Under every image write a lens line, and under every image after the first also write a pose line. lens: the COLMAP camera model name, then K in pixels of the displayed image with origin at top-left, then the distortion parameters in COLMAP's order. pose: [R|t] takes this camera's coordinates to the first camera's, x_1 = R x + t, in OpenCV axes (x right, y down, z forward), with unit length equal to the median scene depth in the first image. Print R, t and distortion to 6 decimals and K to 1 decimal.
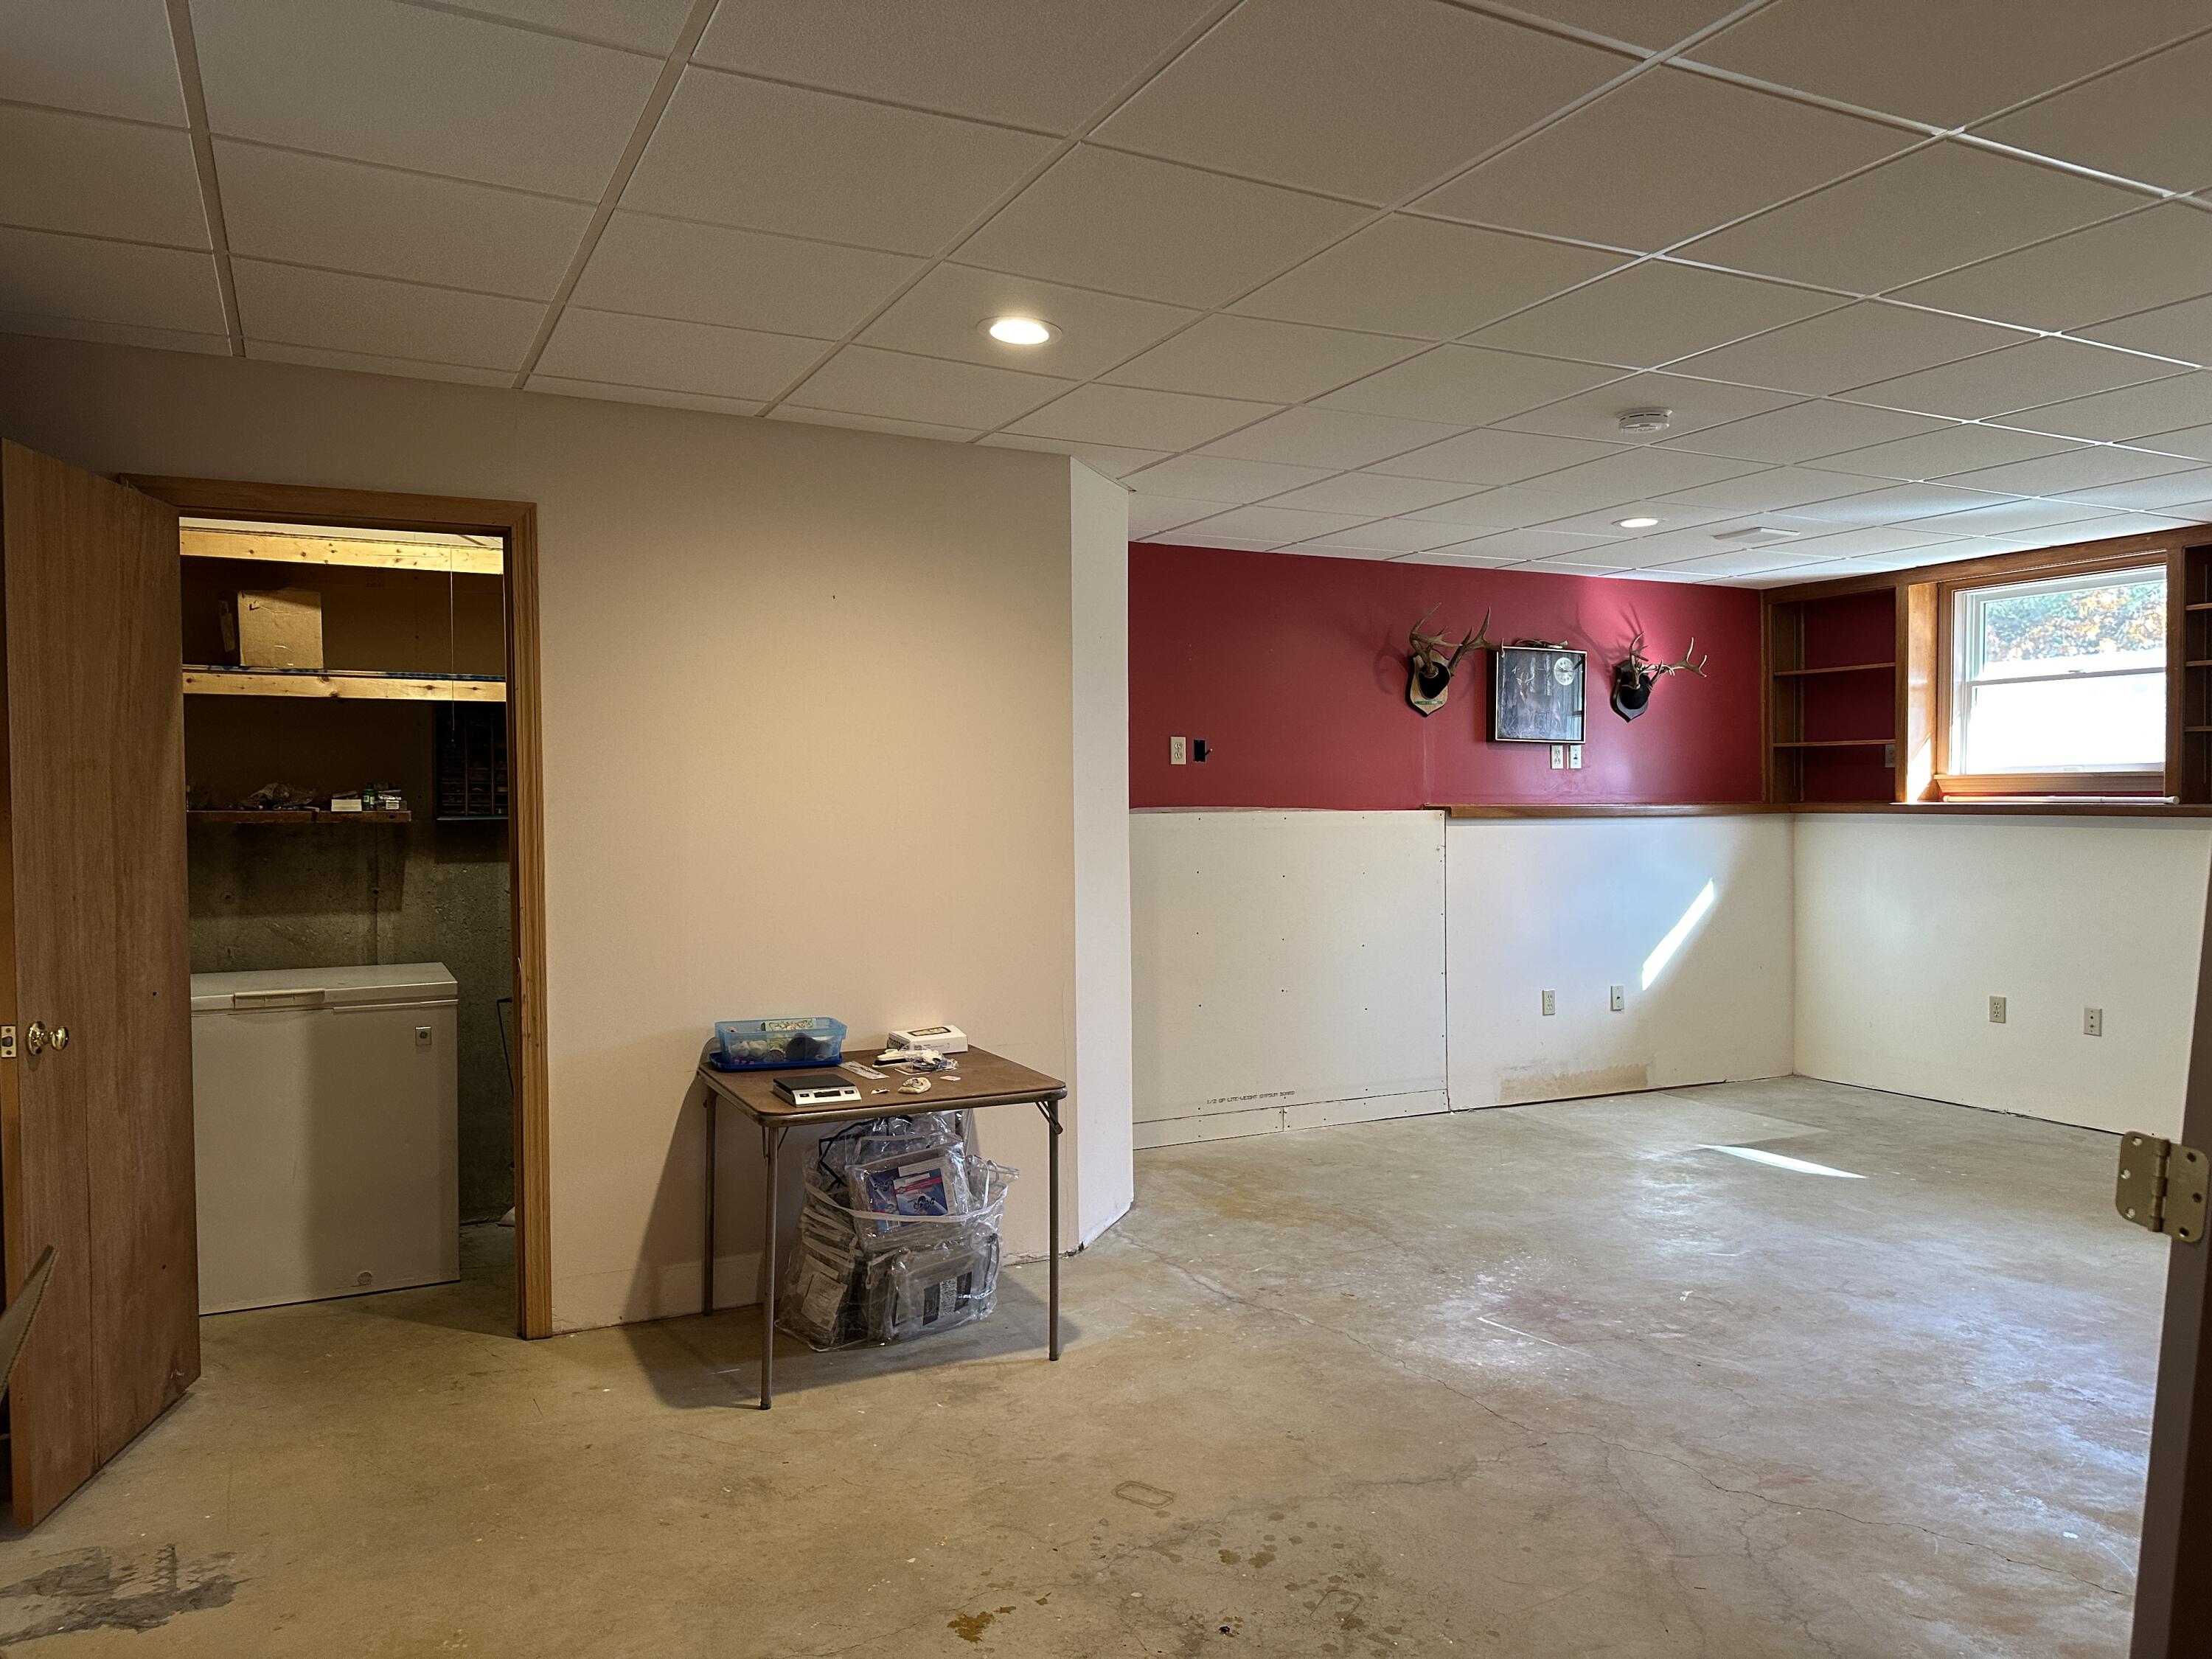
lens RADIAL K [[1611.0, 0, 1115.1], [0, 1611.0, 824.6], [0, 0, 1]] dist [0.117251, -0.151669]
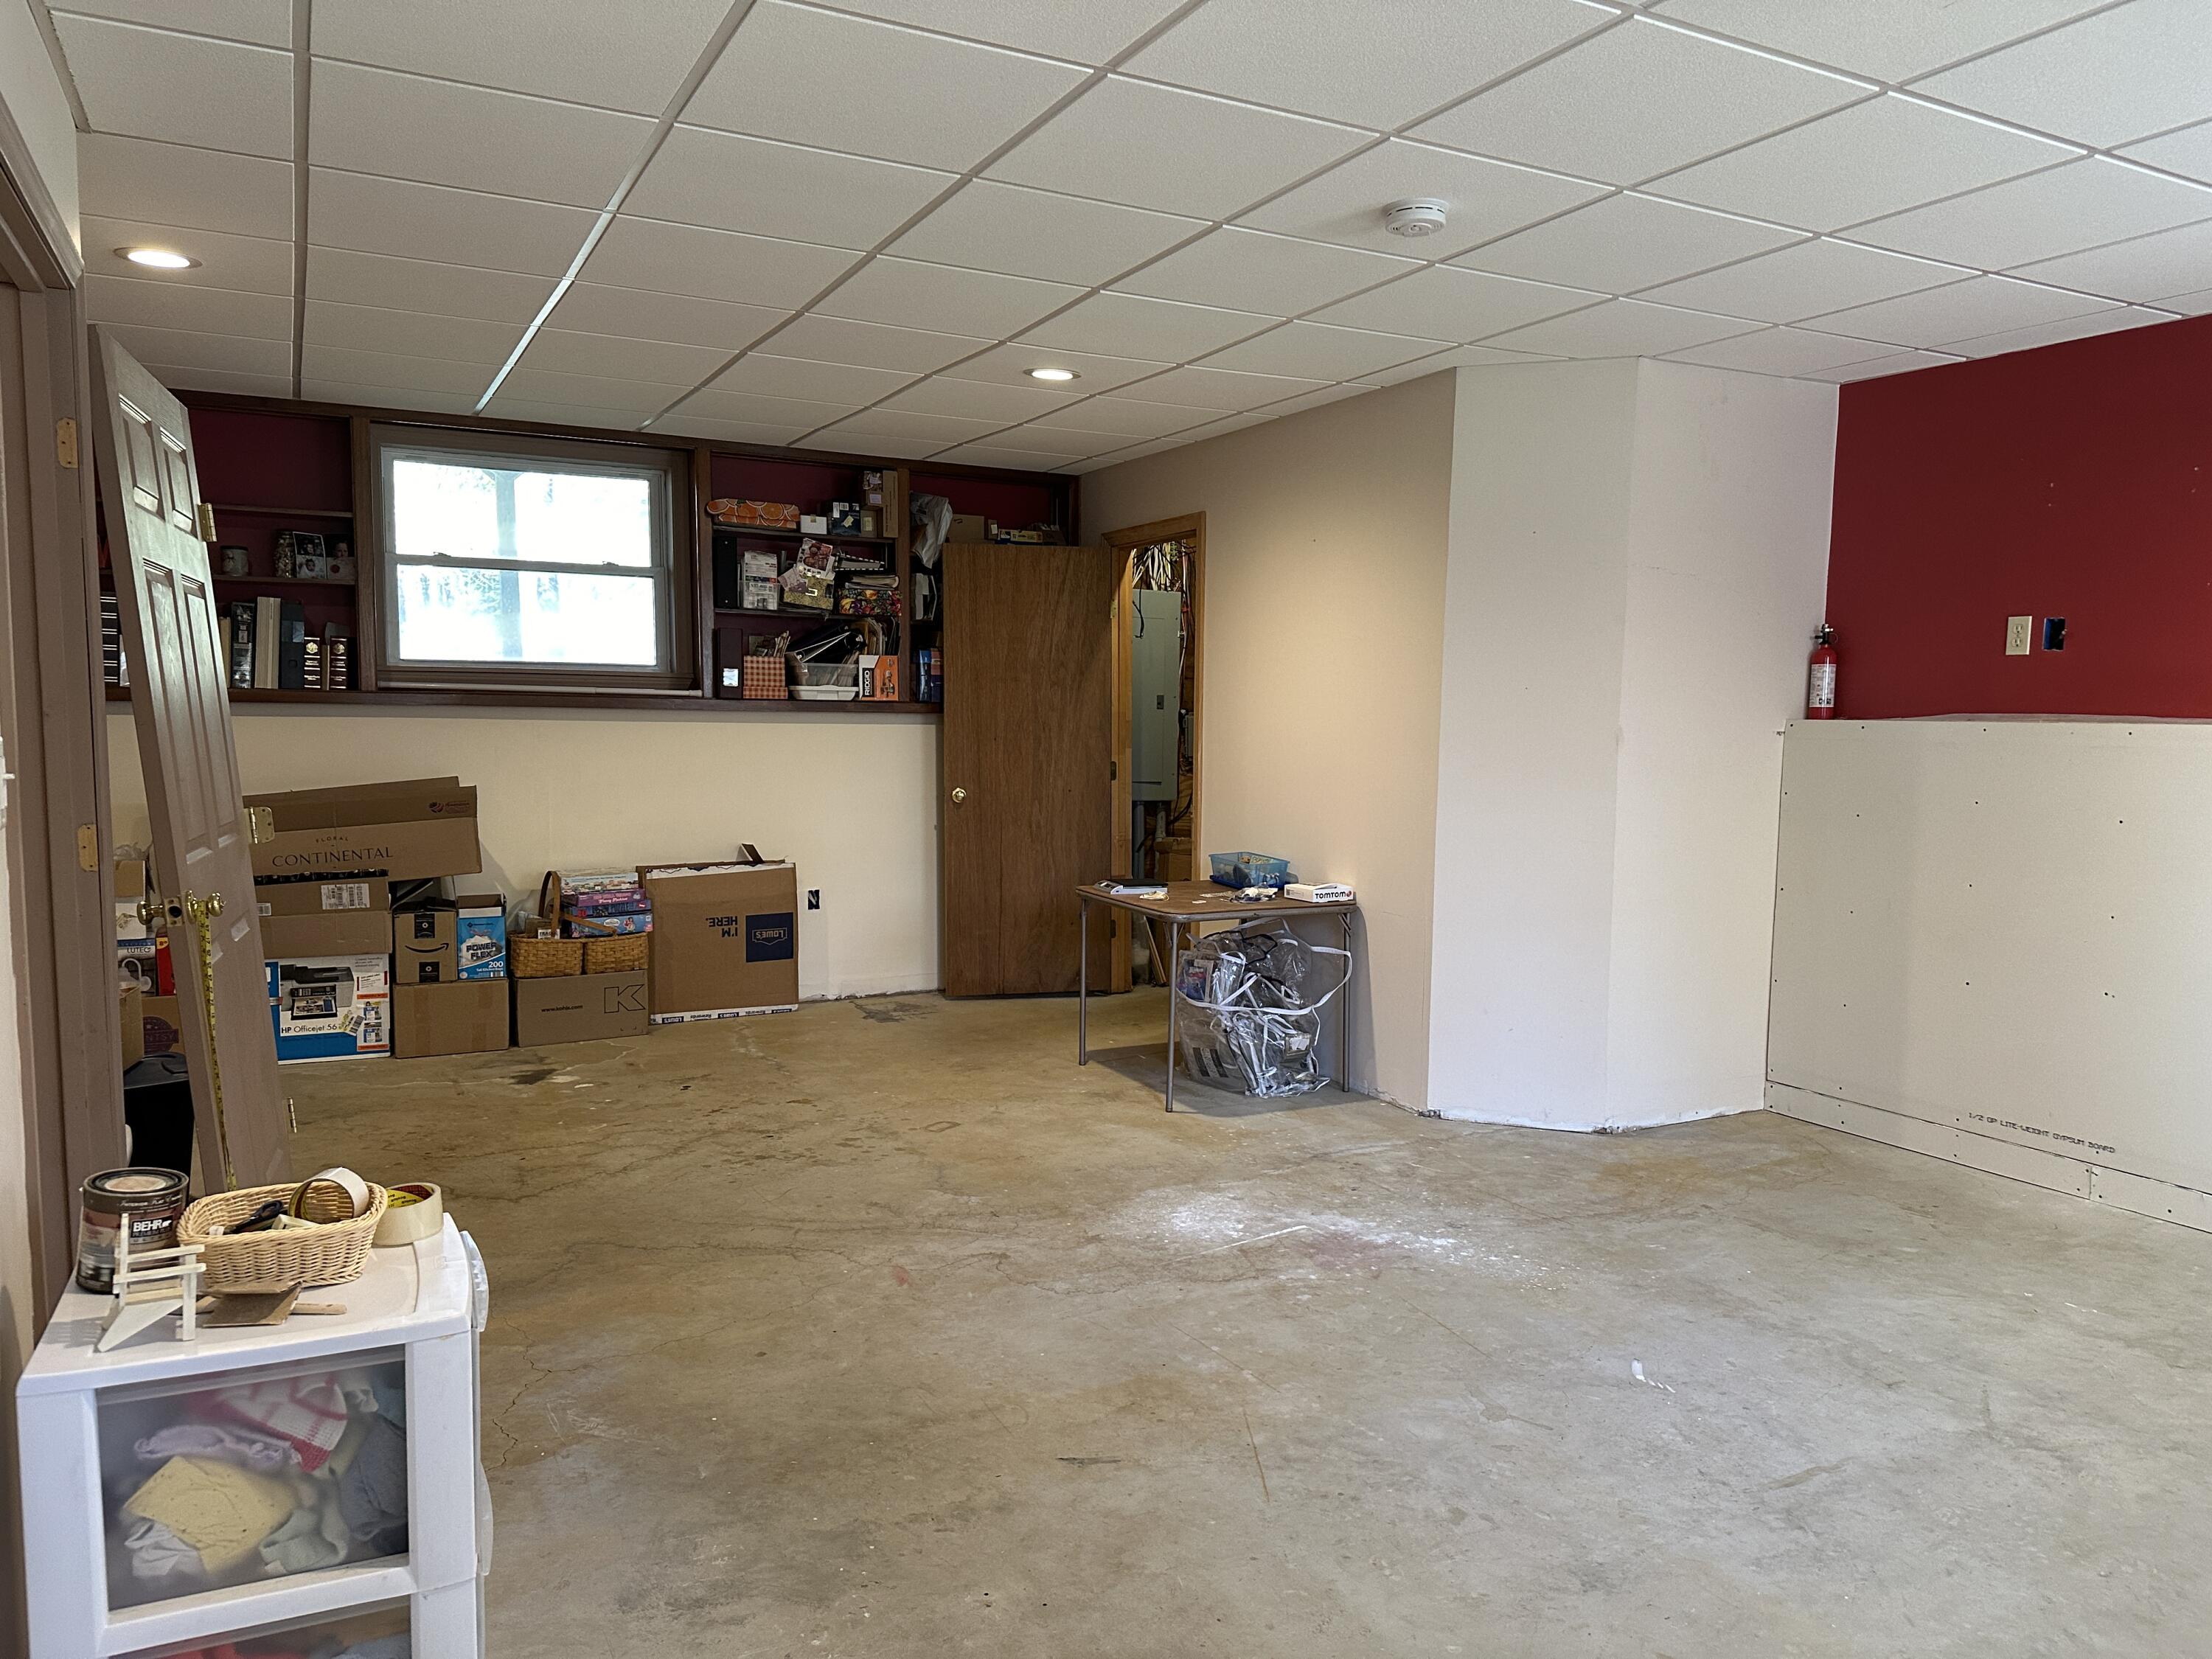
lens RADIAL K [[1611.0, 0, 1115.1], [0, 1611.0, 824.6], [0, 0, 1]] dist [0.117251, -0.151669]
pose [[-0.035104, 0.066352, -0.997179, 1.186161], [-0.040259, 0.996890, 0.067750, 0.006878], [0.998572, 0.042524, -0.032324, 0.928045]]
